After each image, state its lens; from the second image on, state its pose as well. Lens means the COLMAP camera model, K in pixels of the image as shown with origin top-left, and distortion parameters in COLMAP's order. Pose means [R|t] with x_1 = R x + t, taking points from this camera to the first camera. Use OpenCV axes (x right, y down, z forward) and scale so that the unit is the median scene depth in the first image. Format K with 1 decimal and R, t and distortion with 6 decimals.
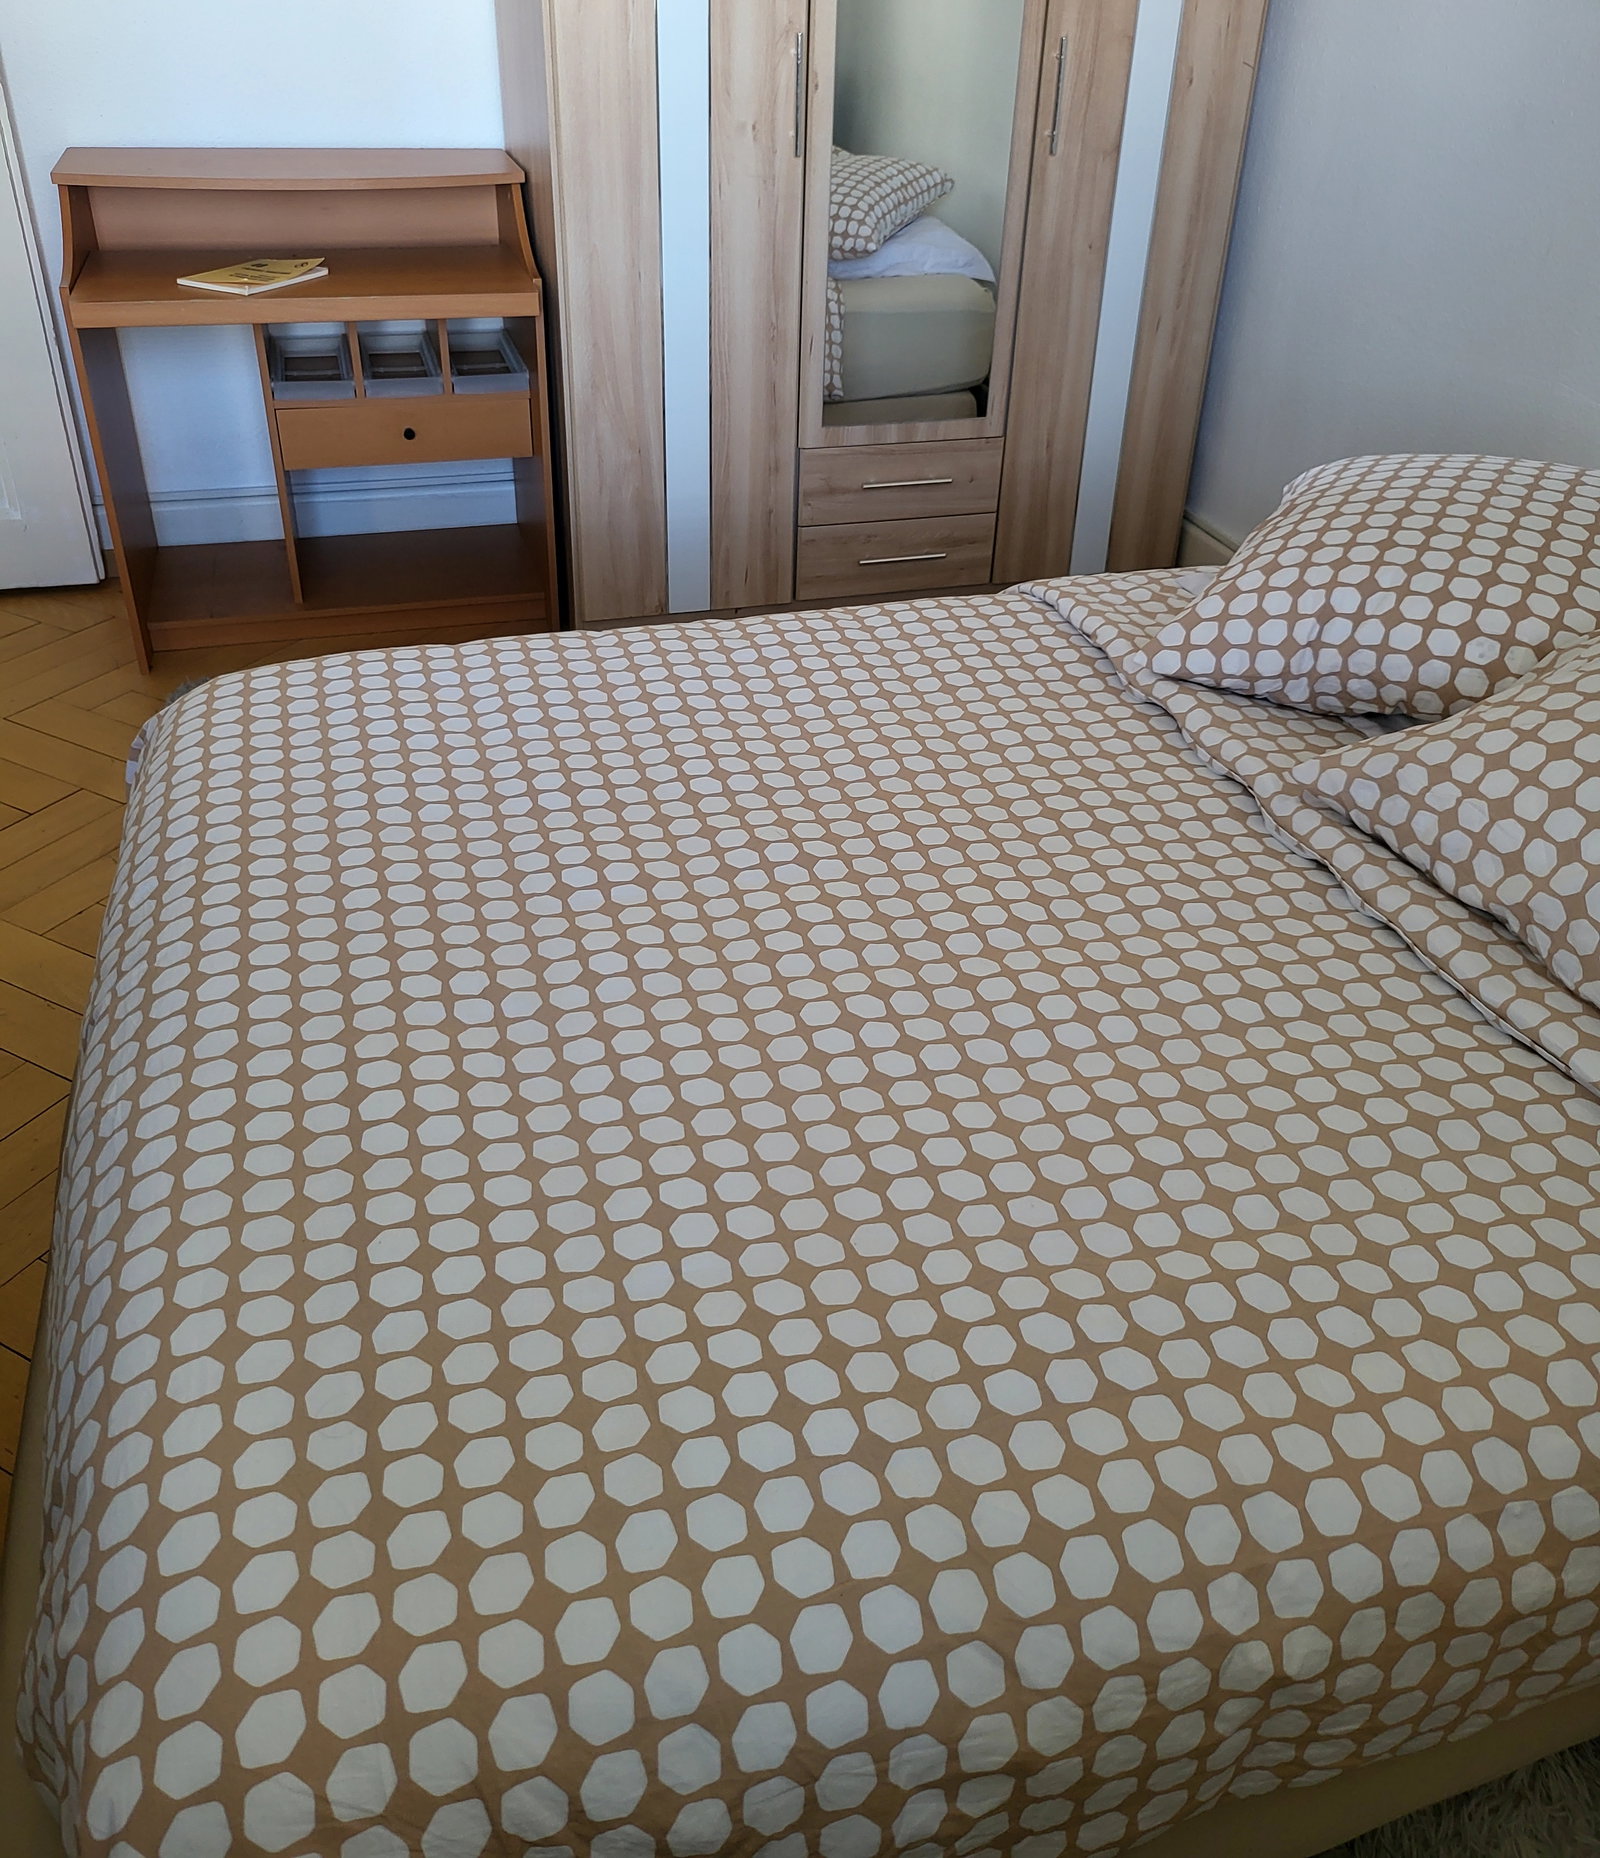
lens RADIAL K [[1522.8, 0, 803.4], [0, 1522.8, 790.8], [0, 0, 1]] dist [0.054502, -0.053955]
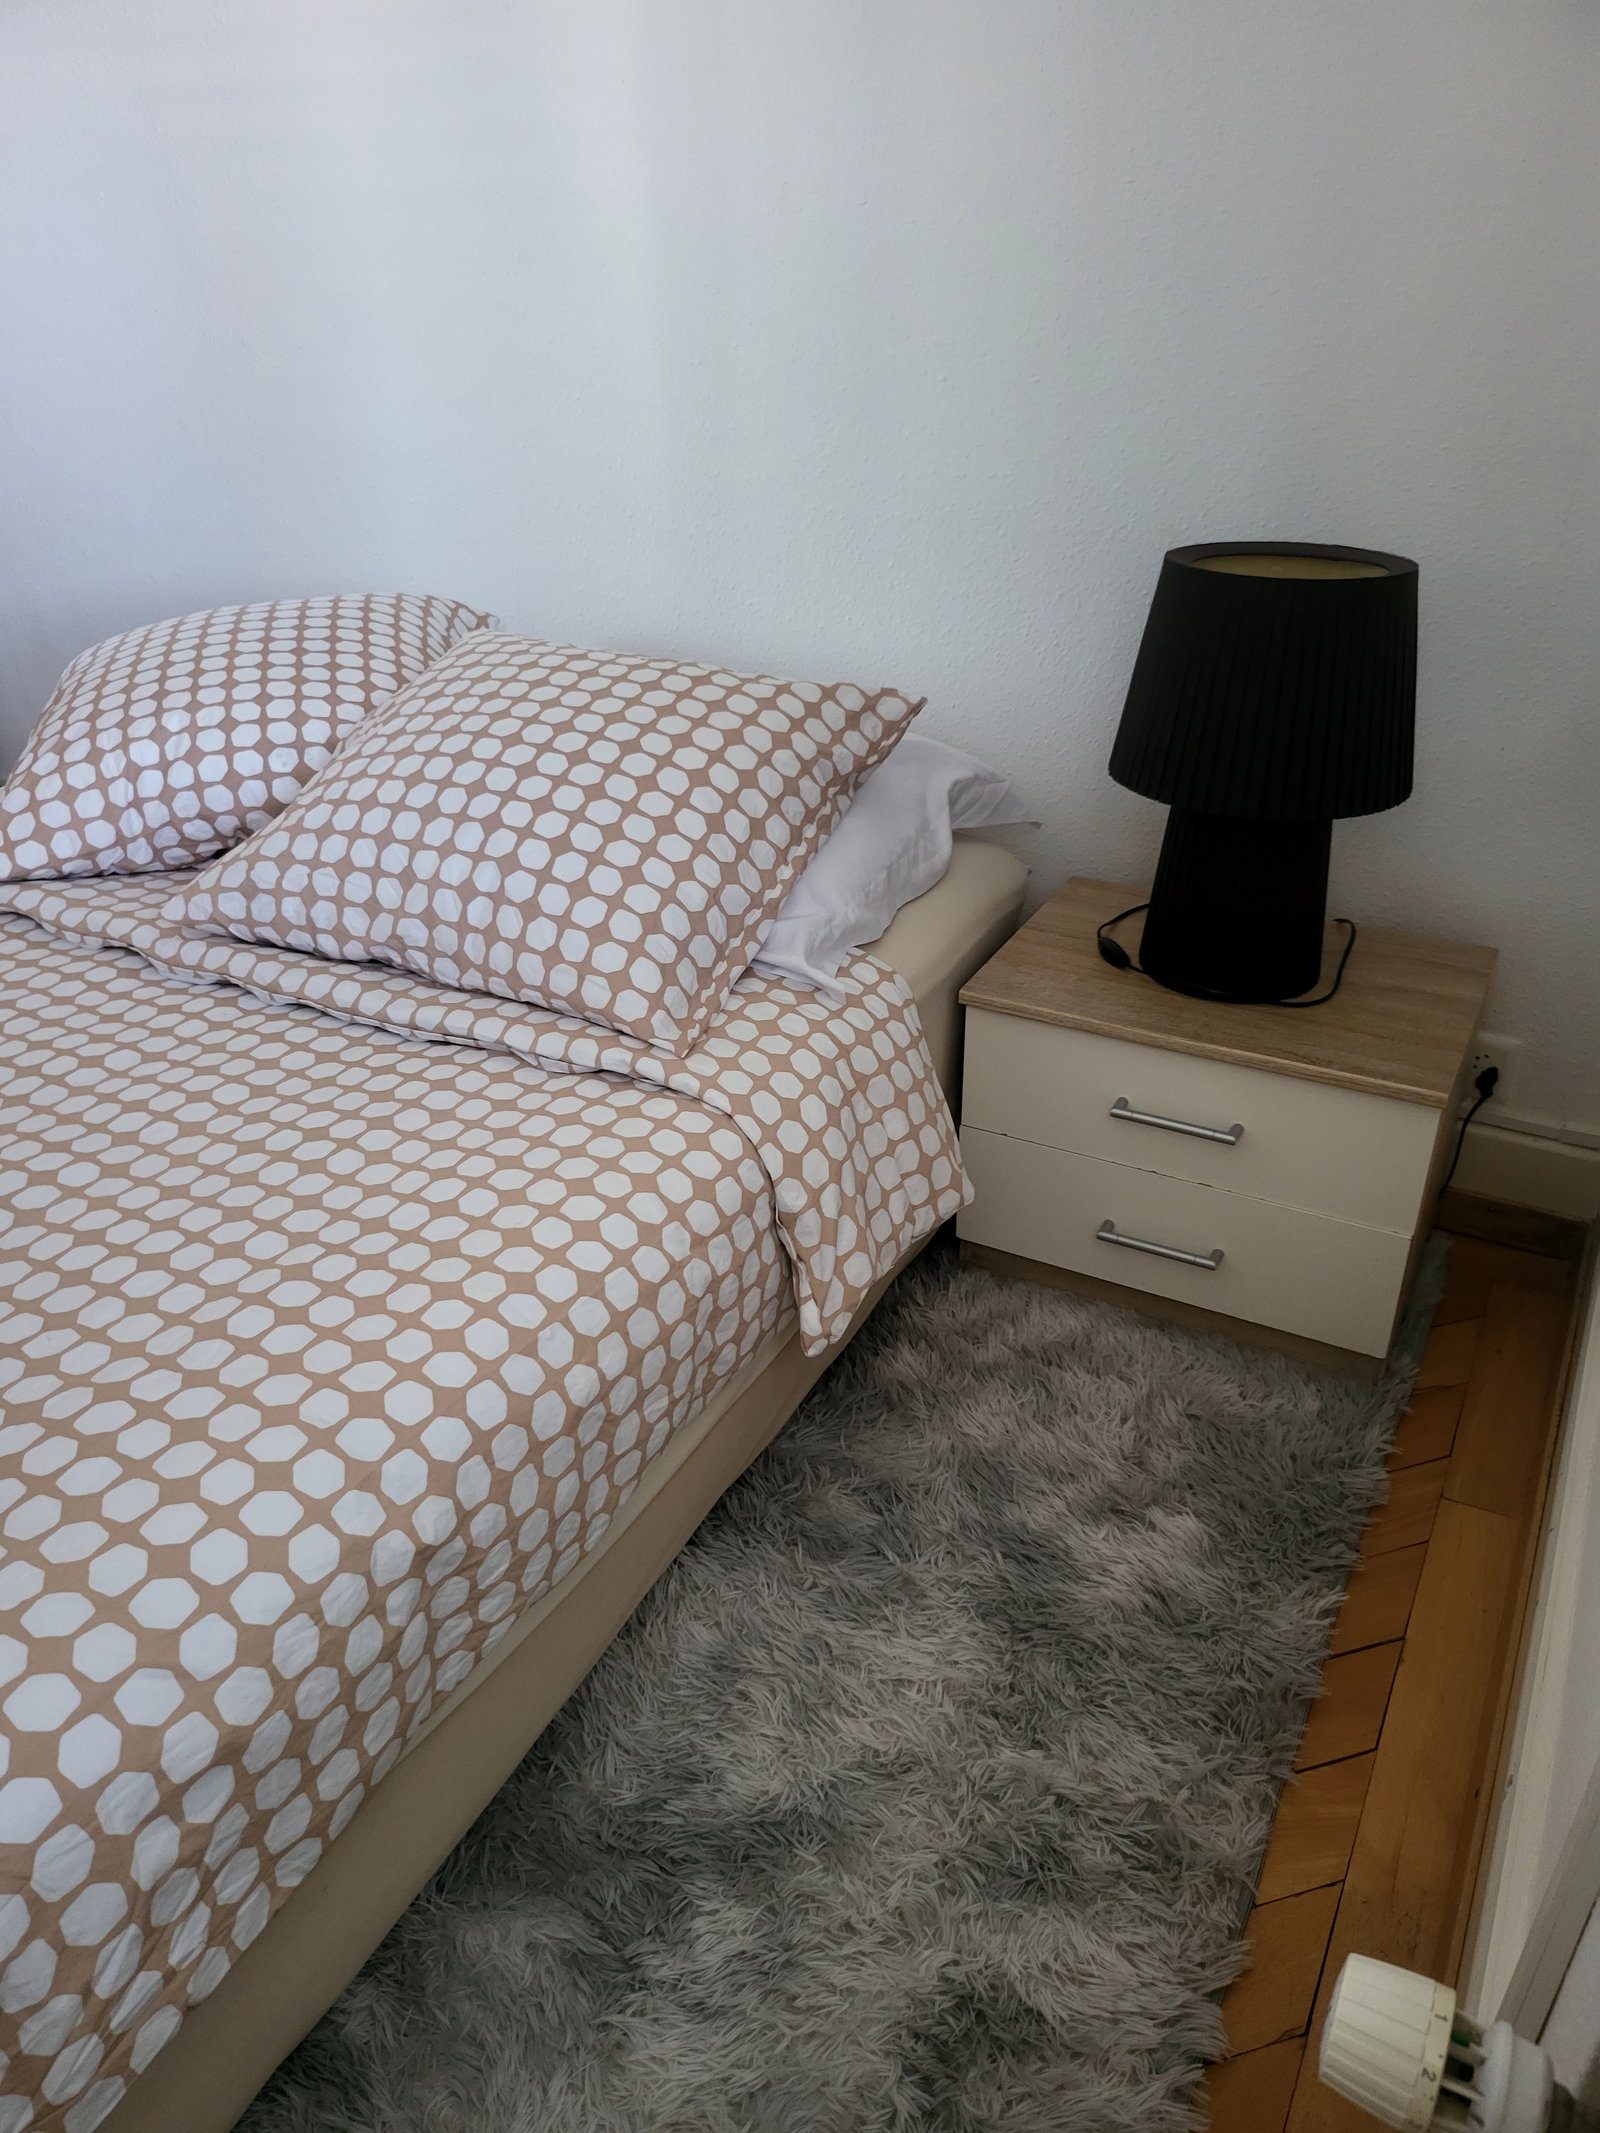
lens RADIAL K [[1532.5, 0, 801.6], [0, 1532.5, 1081.5], [0, 0, 1]] dist [0.048003, -0.048551]
pose [[0.725235, -0.377239, 0.575956, -0.005418], [0.378286, 0.917283, 0.124468, 0.117682], [-0.575268, 0.127607, 0.807950, -0.060491]]
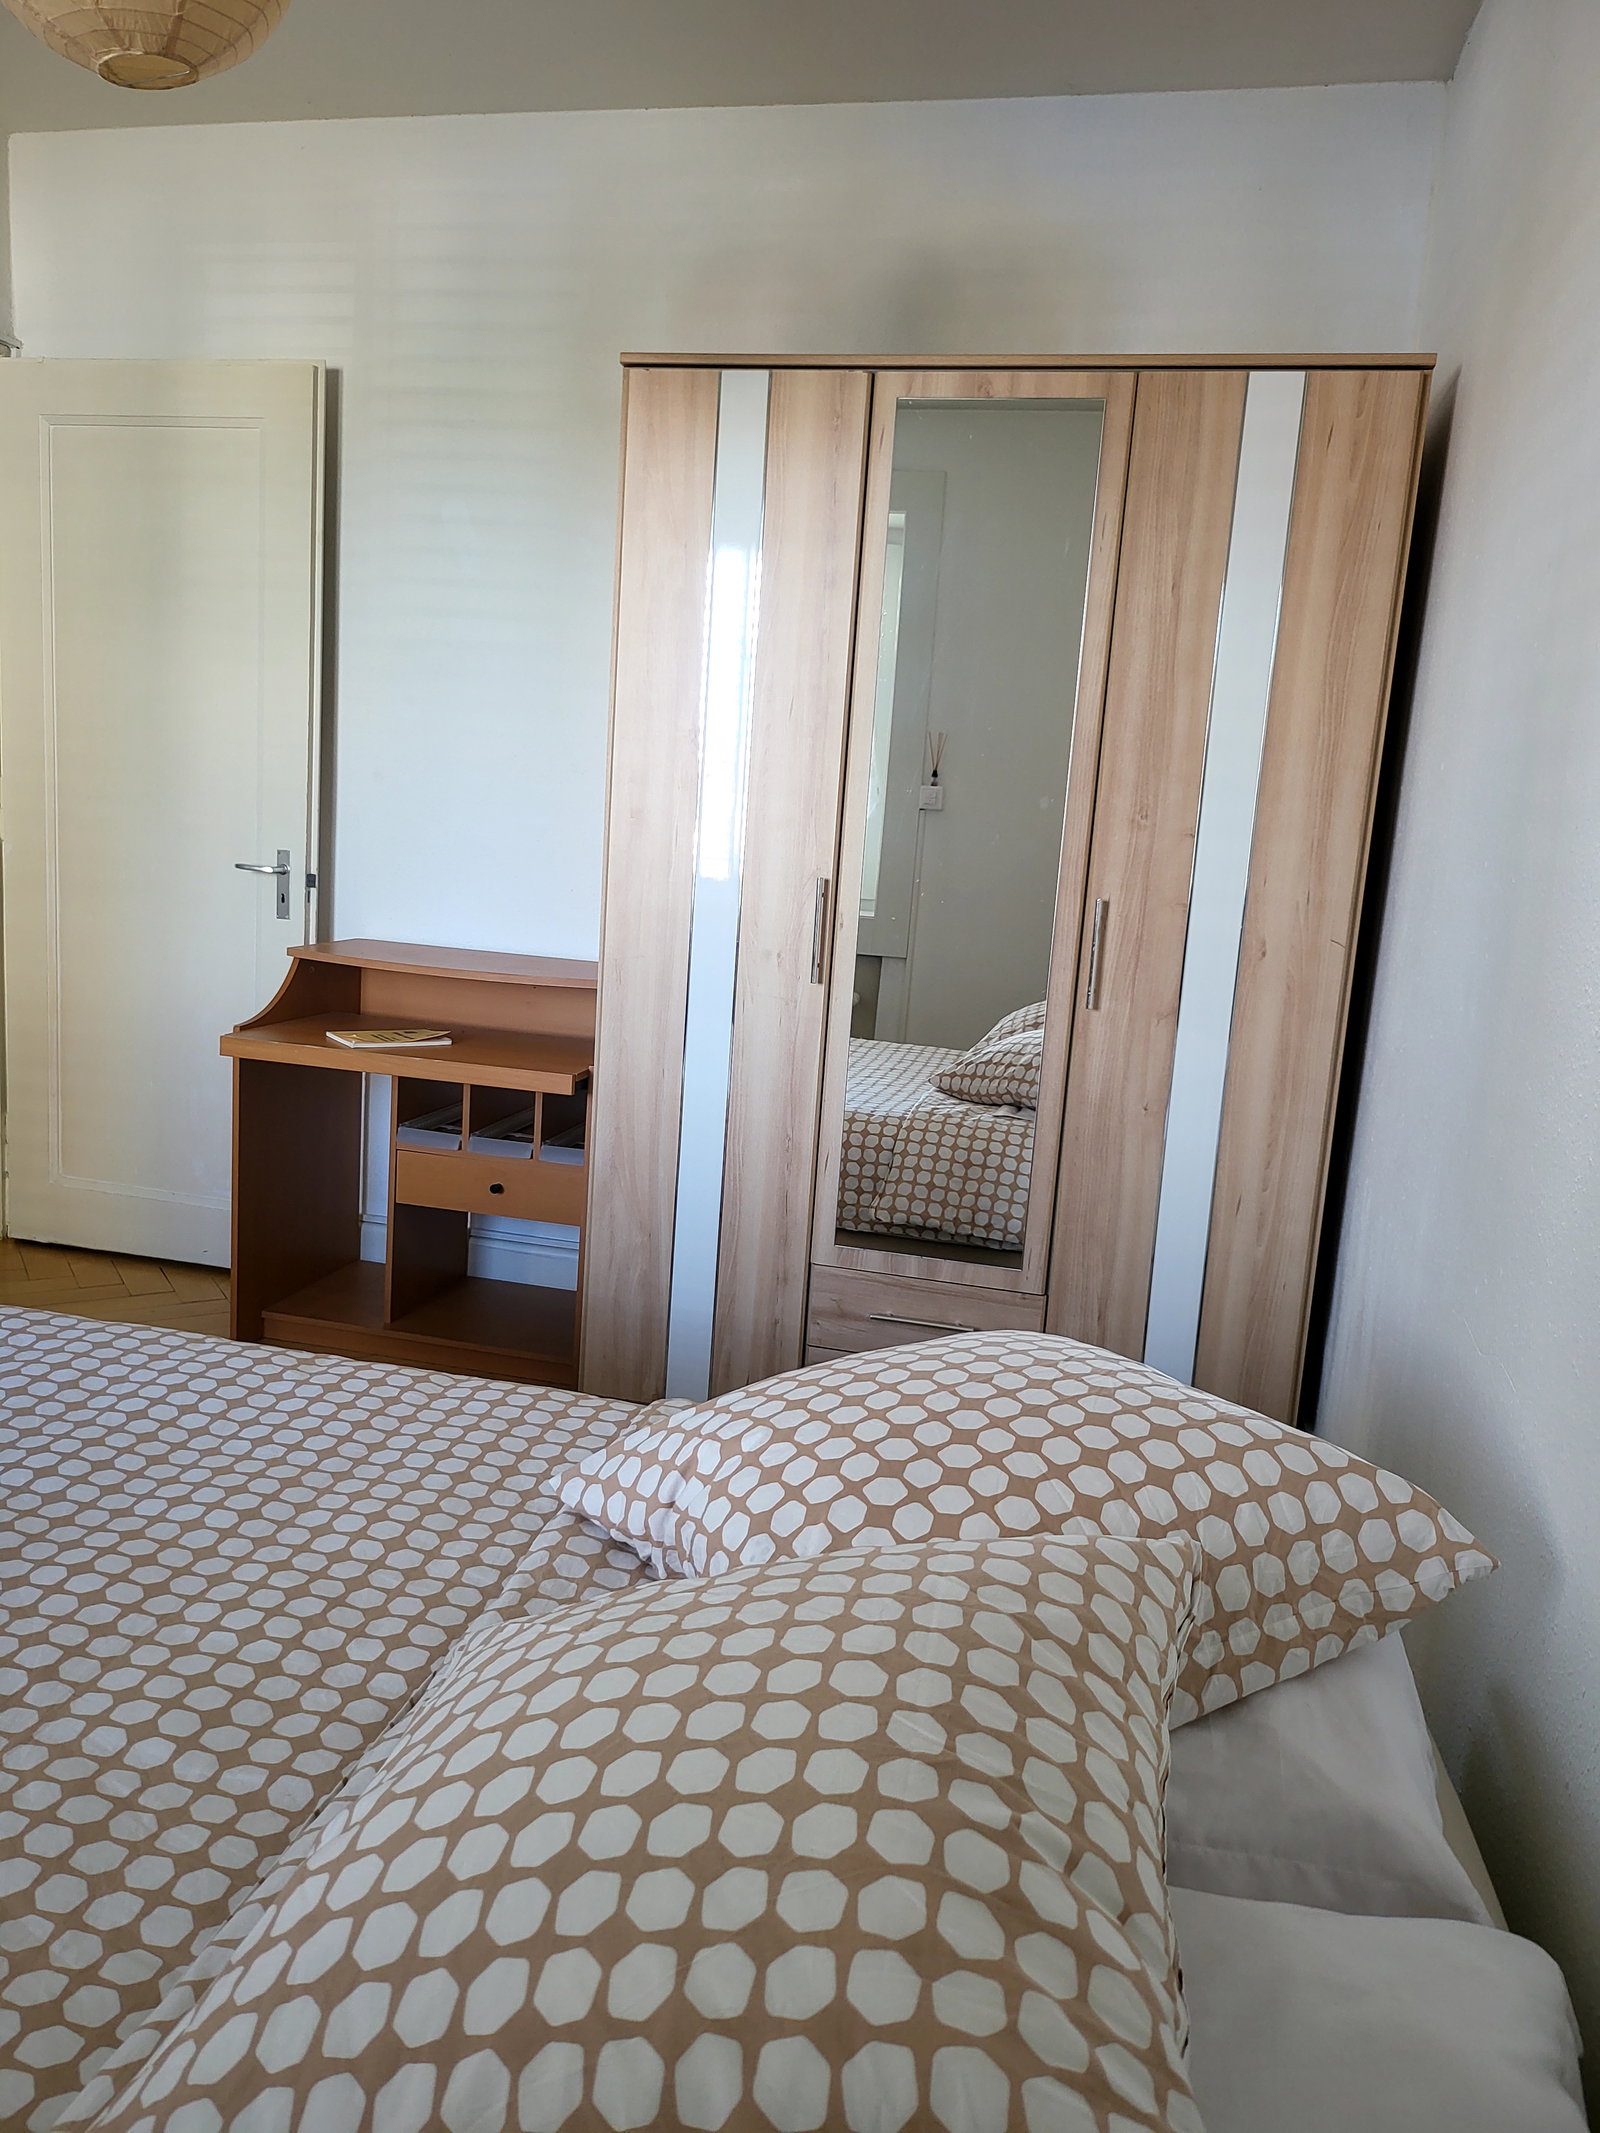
lens RADIAL K [[1499.7, 0, 800.0], [0, 1499.7, 1066.5], [0, 0, 1]] dist [0.053810, -0.056142]
pose [[0.861983, 0.107132, -0.495488, 0.783580], [-0.284995, 0.910741, -0.298880, -0.091528], [0.419241, 0.398841, 0.815575, 0.307074]]
